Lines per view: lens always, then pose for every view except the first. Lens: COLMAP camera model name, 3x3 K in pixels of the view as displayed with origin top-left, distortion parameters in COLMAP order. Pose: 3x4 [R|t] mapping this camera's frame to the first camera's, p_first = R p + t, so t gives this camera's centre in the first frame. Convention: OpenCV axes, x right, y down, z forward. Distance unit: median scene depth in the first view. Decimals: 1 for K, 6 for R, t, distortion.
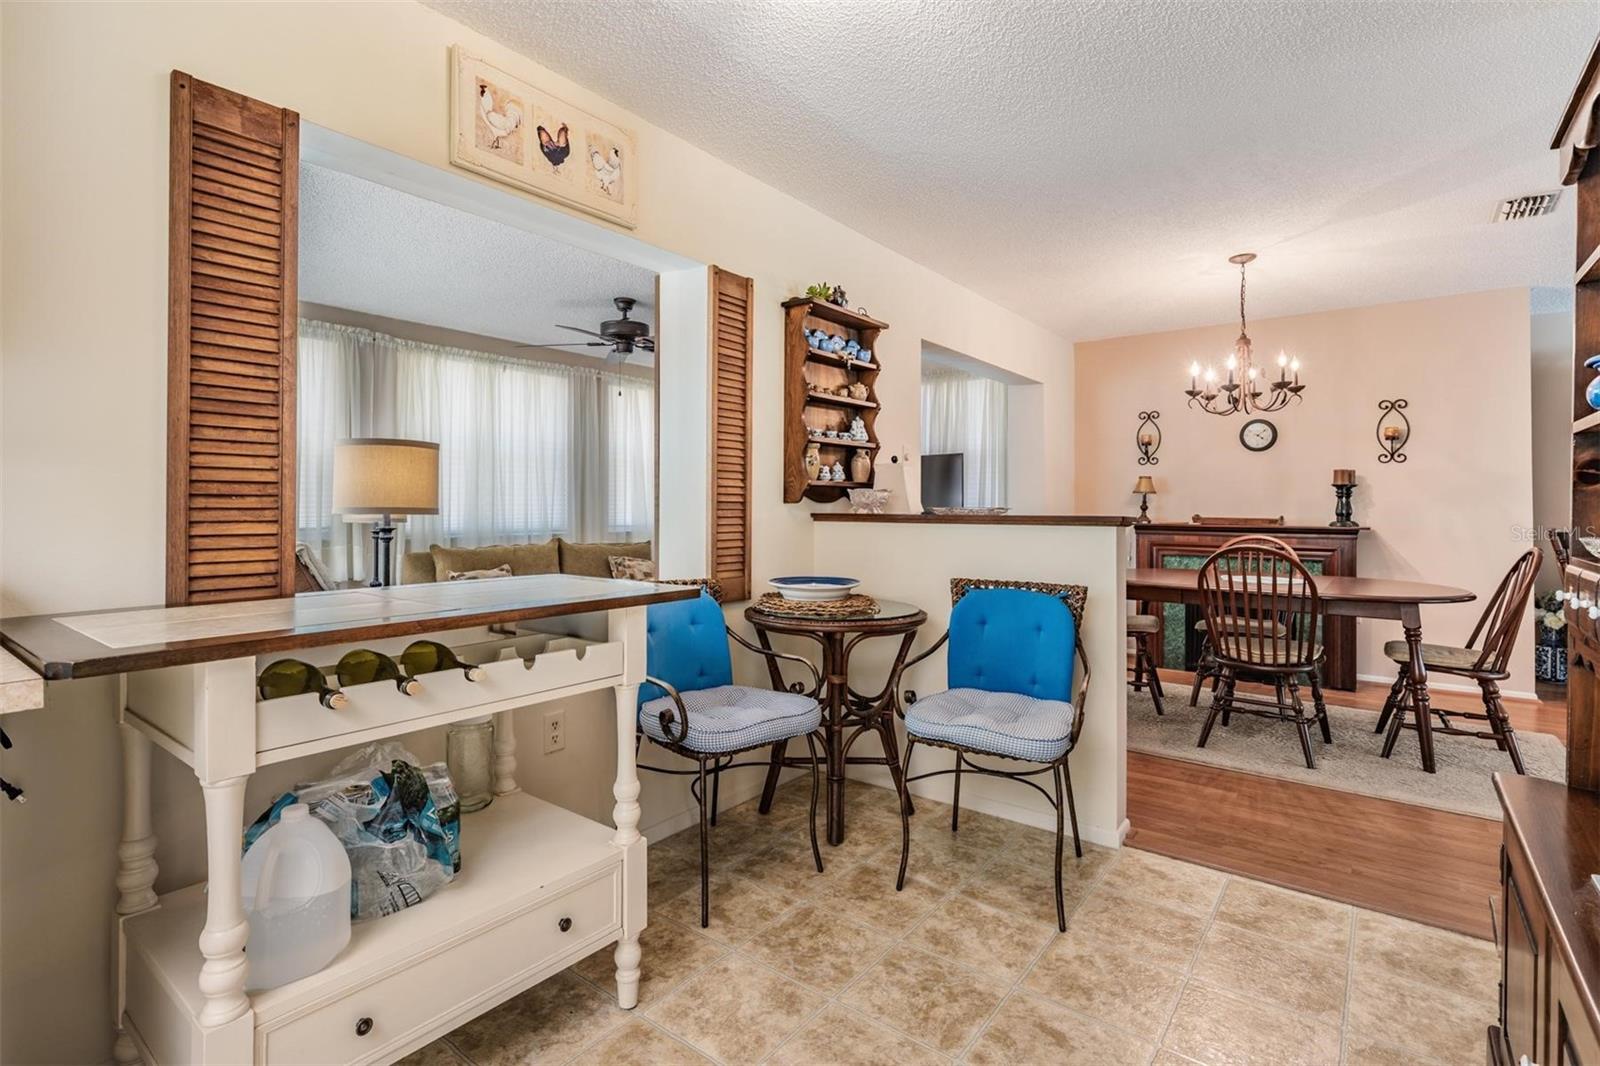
lens RADIAL K [[764.8, 0, 787.2], [0, 764.8, 500.7], [0, 0, 1]] dist [-0.000403, 0.000055]
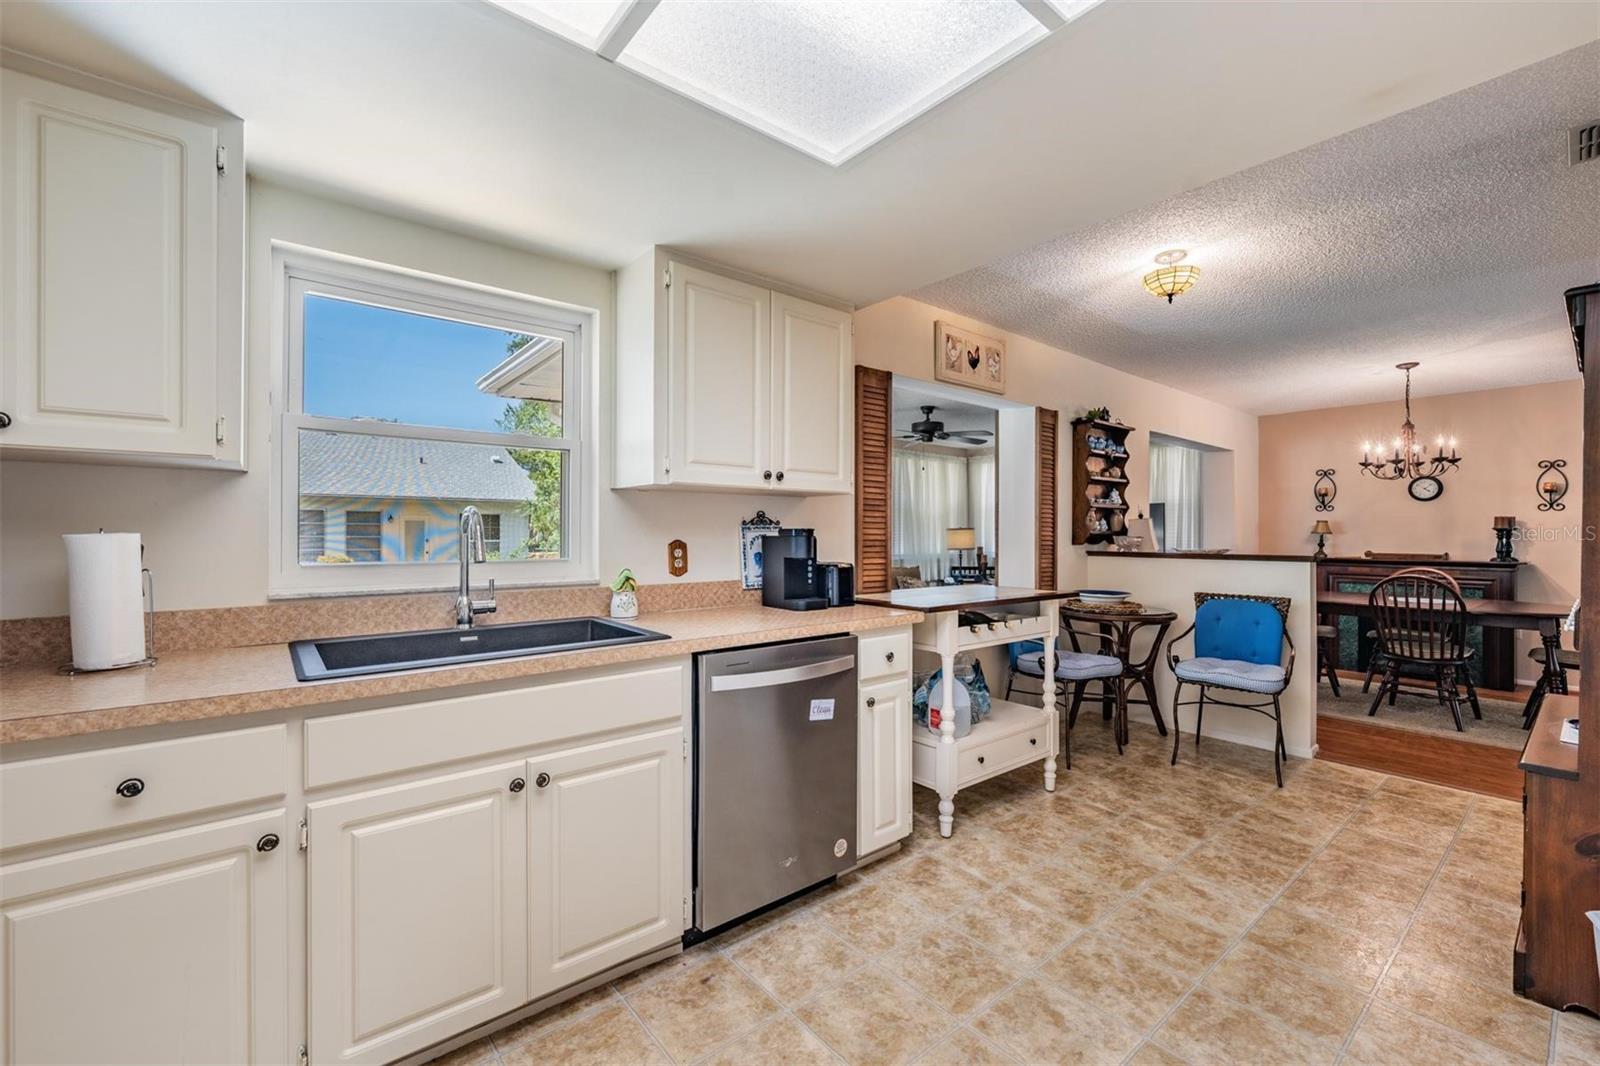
lens RADIAL K [[663.8, 0, 795.7], [0, 663.8, 531.5], [0, 0, 1]] dist [-0.000970, -0.000026]
pose [[0.975422, 0.000348, -0.220345, -0.256958], [0.000080, 0.999998, 0.001935, -0.027110], [0.220345, -0.001905, 0.975420, -0.487040]]
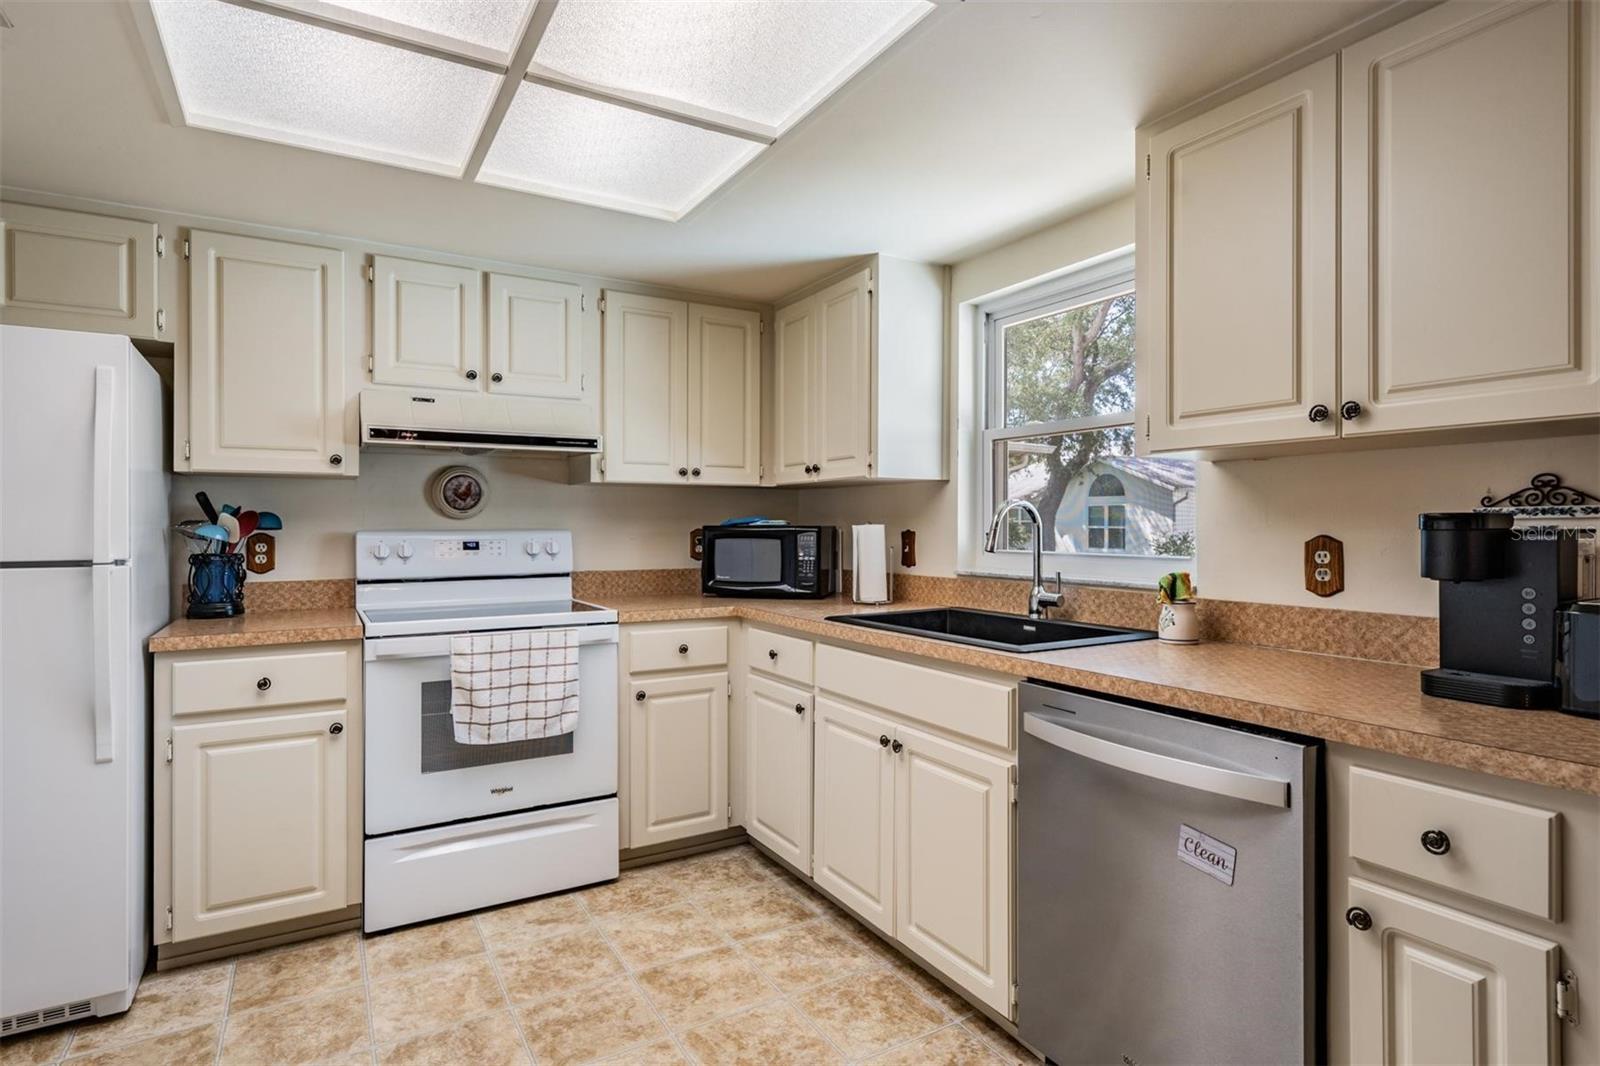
lens RADIAL K [[825.7, 0, 798.7], [0, 825.7, 523.5], [0, 0, 1]] dist [0.004308, -0.000738]
pose [[-0.367269, -0.001192, -0.930114, 0.108109], [0.004637, 0.999984, -0.003112, -0.023975], [0.930103, -0.005456, -0.367258, 0.116681]]
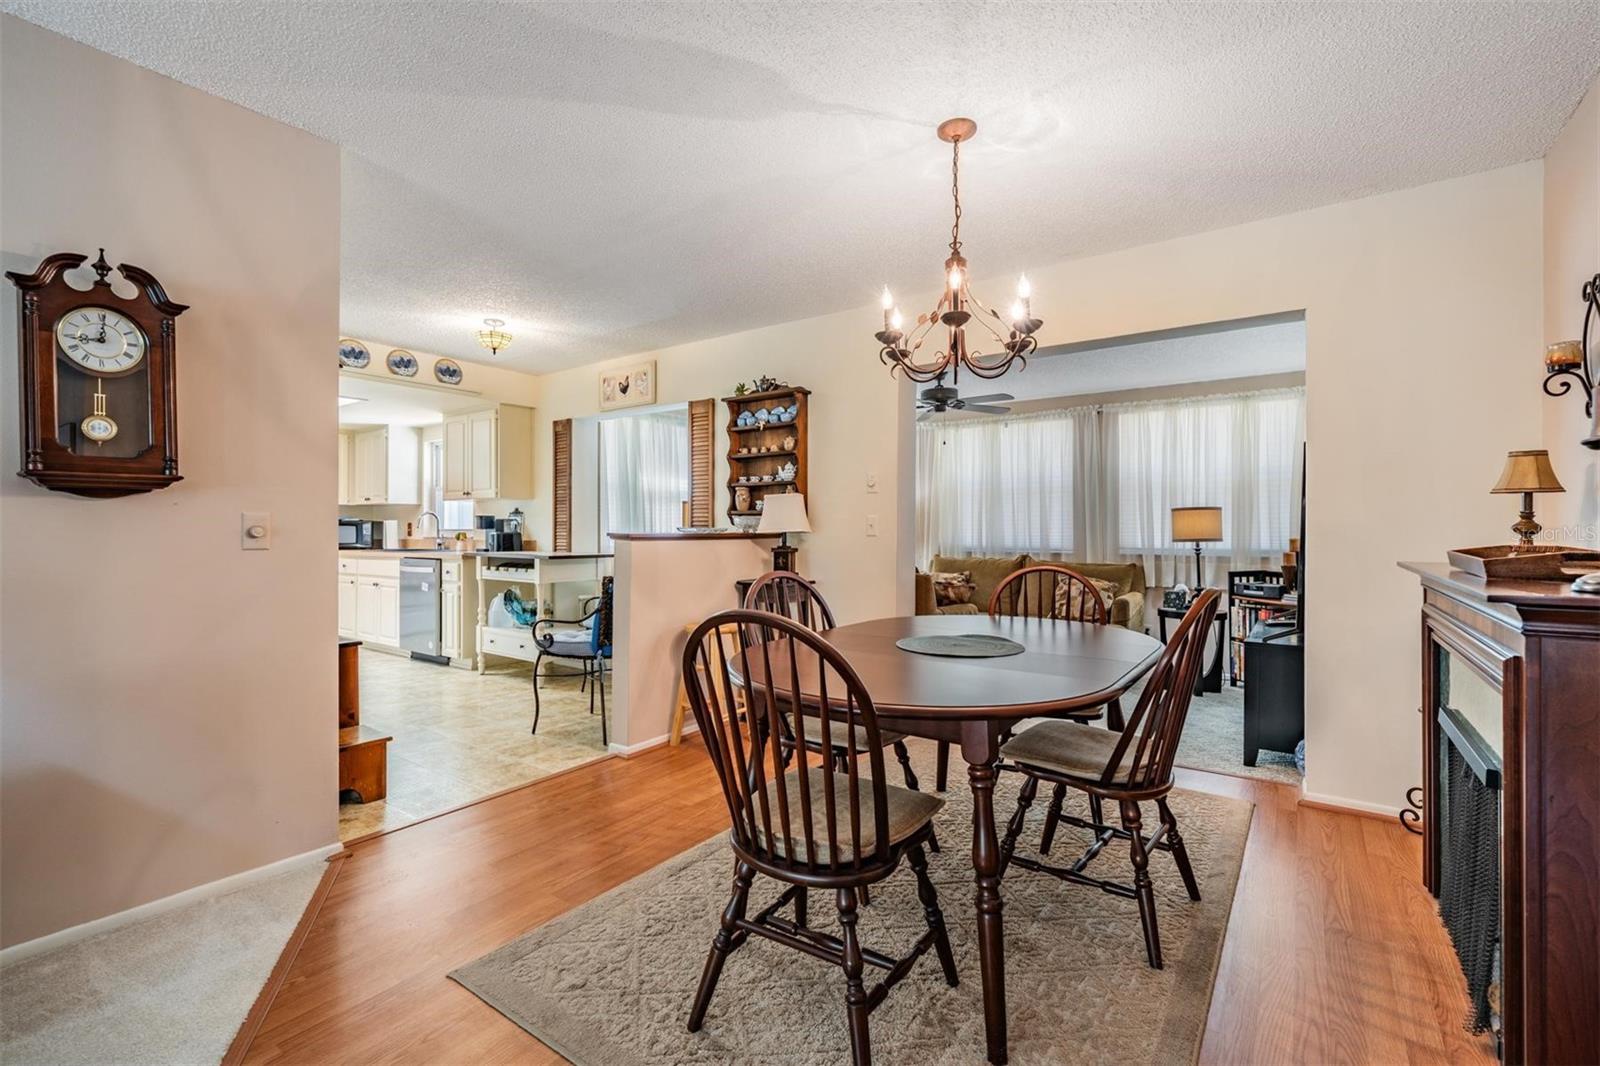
lens RADIAL K [[698.6, 0, 797.1], [0, 698.6, 528.6], [0, 0, 1]] dist [-0.000981, -0.000076]
pose [[0.037230, -0.003471, -0.999301, 1.412035], [0.005569, 0.999979, -0.003266, 0.014598], [0.999291, -0.005443, 0.037248, 1.024198]]
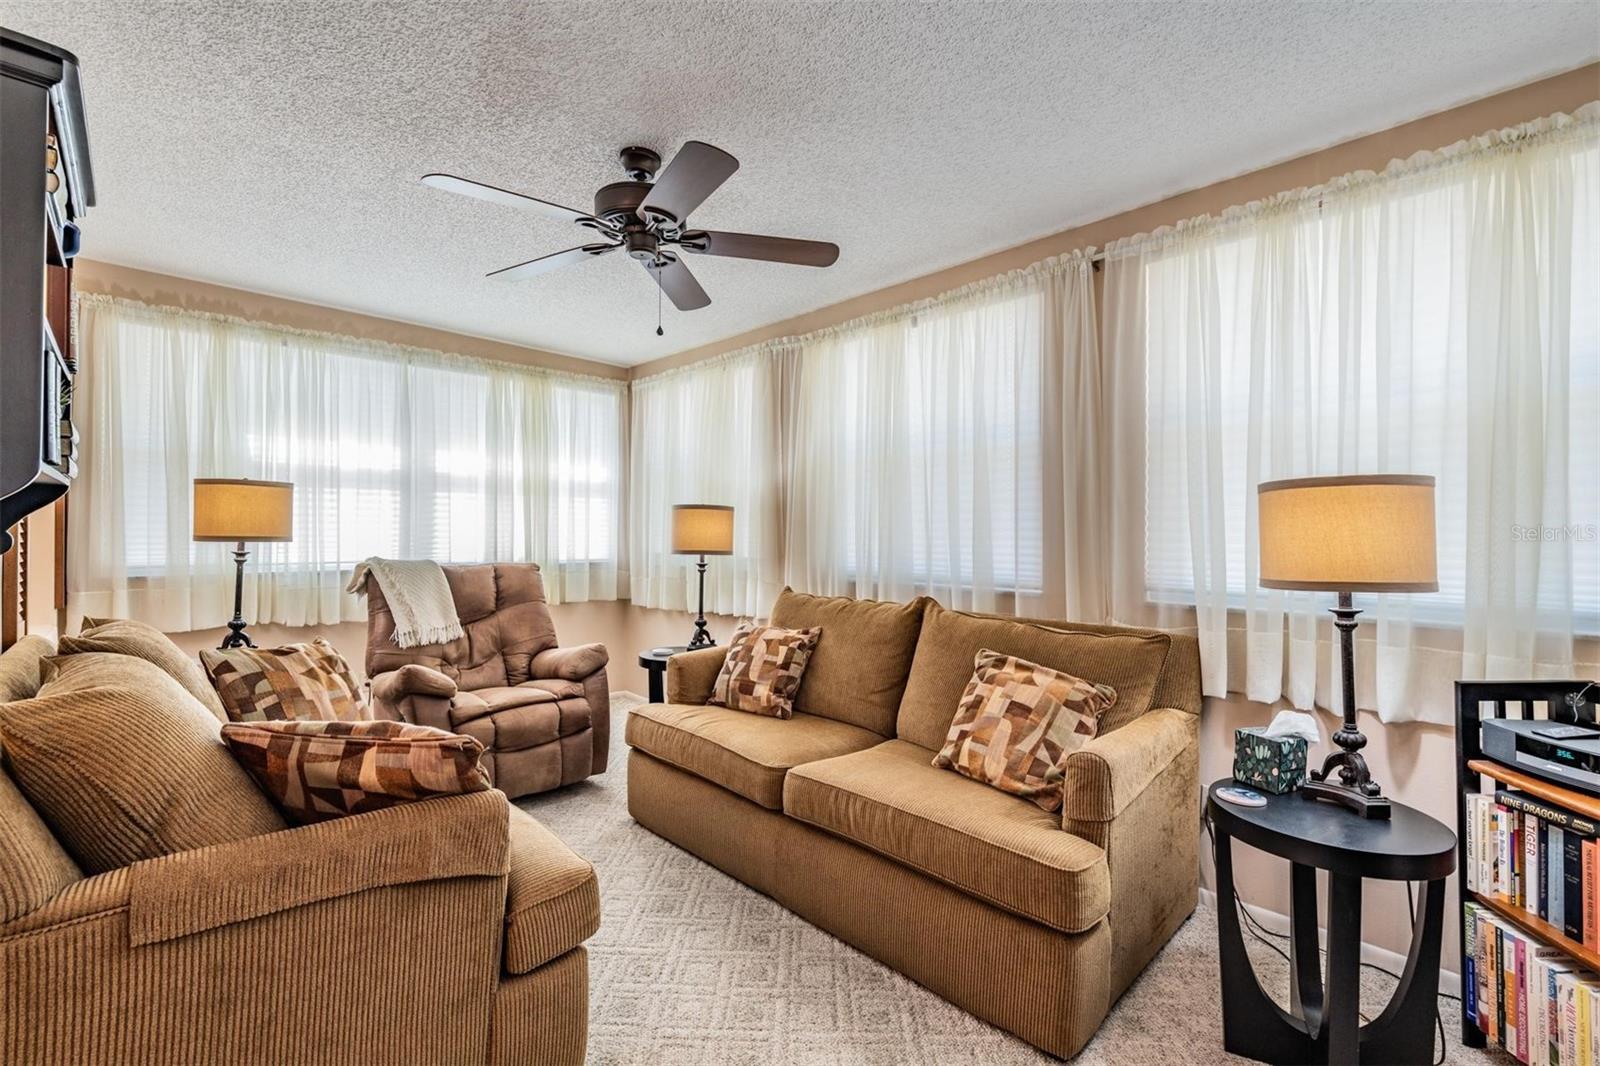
lens RADIAL K [[698.6, 0, 797.1], [0, 698.6, 528.6], [0, 0, 1]] dist [-0.000981, -0.000076]
pose [[-0.144338, -0.006115, -0.989510, 0.373559], [0.000404, 0.999980, -0.006239, 0.004441], [0.989528, -0.001300, -0.144332, 1.701408]]
